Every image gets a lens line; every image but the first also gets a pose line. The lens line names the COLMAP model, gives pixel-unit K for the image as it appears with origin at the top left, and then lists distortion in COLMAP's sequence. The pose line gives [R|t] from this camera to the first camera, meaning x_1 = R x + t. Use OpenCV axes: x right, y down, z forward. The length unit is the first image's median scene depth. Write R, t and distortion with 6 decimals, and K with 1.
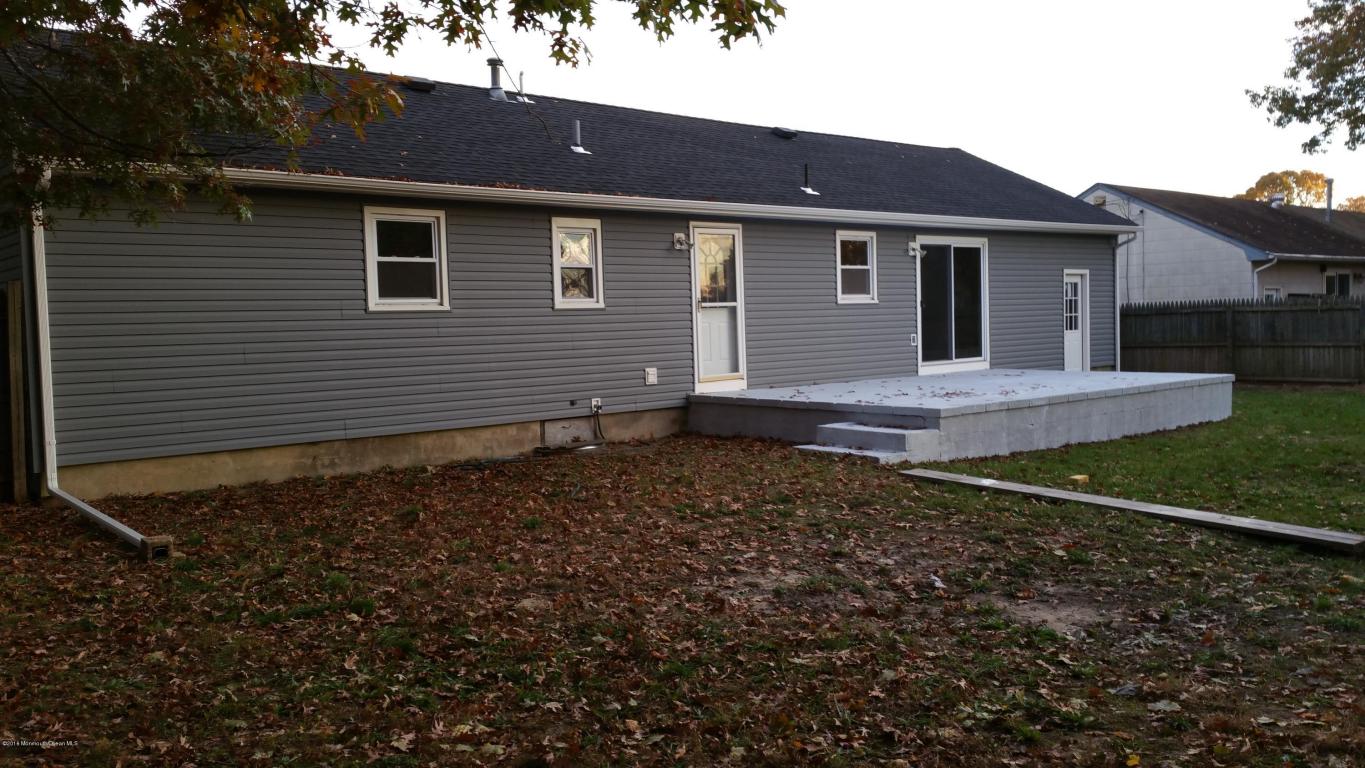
lens RADIAL K [[1110.2, 0, 682.0], [0, 1110.2, 367.8], [0, 0, 1]] dist [0.153038, -0.289190]
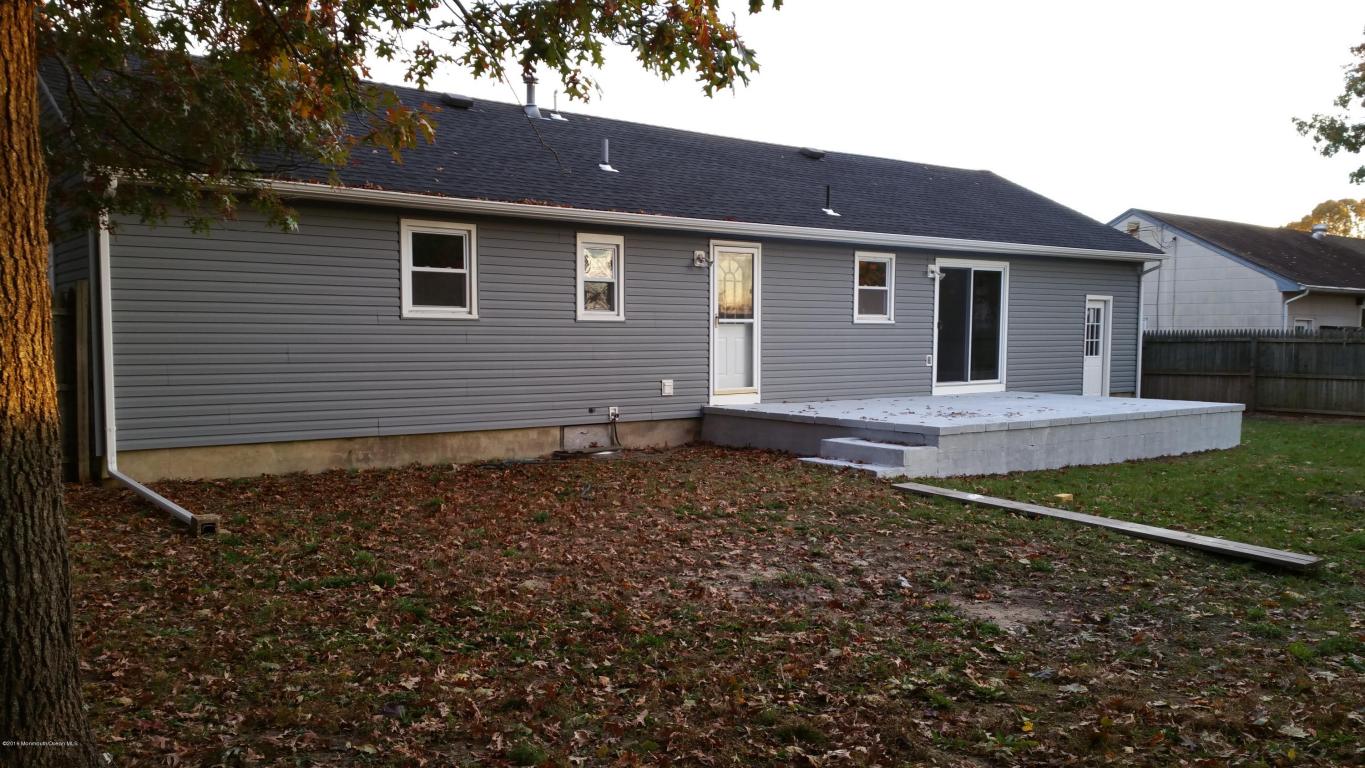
lens RADIAL K [[1100.3, 0, 659.8], [0, 1100.3, 410.7], [0, 0, 1]] dist [0.143237, -0.251455]
pose [[0.998314, 0.033311, -0.047540, 0.018164], [-0.032009, 0.999098, 0.027893, 0.000706], [0.048426, -0.026325, 0.998480, -0.044538]]
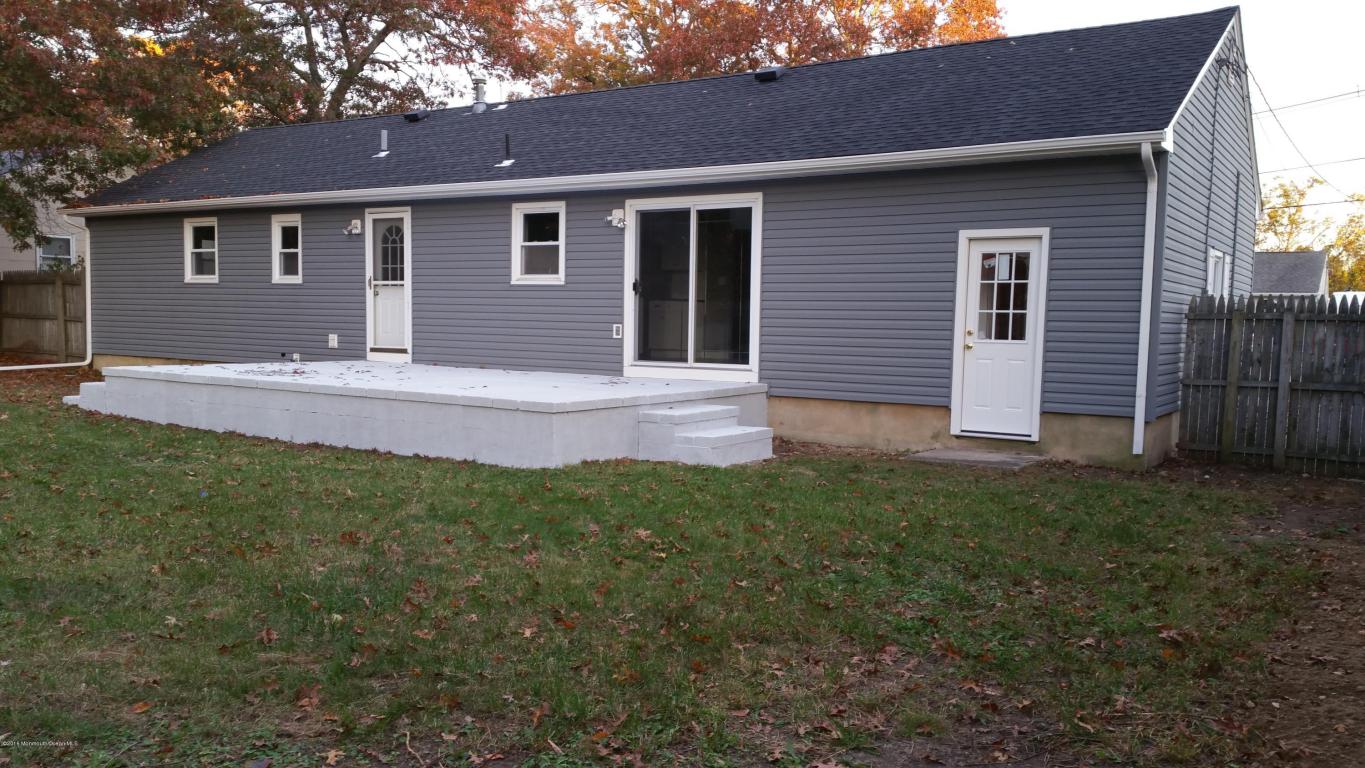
lens RADIAL K [[1265.4, 0, 682.5], [0, 1265.4, 384.0], [0, 0, 1]] dist [0.111497, 0.000913]
pose [[0.194339, 0.090449, -0.976755, 1.837956], [-0.060527, 0.994948, 0.080091, -0.104021], [0.979065, 0.043555, 0.198832, 1.433288]]
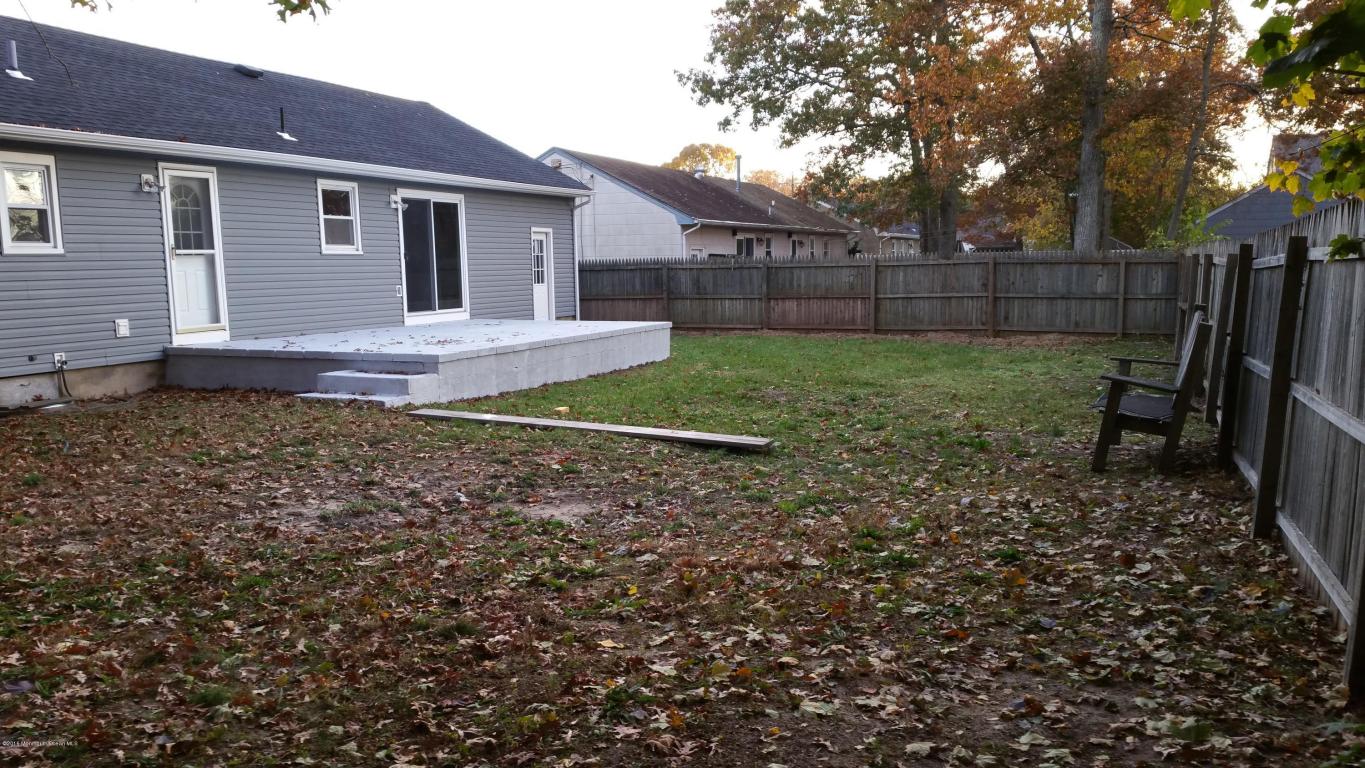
lens RADIAL K [[1101.1, 0, 683.8], [0, 1101.1, 400.8], [0, 0, 1]] dist [0.139471, -0.266318]
pose [[0.891293, -0.042238, 0.451456, -0.042273], [0.009456, 0.997167, 0.074624, 0.003350], [-0.453329, -0.062243, 0.889167, -0.063720]]
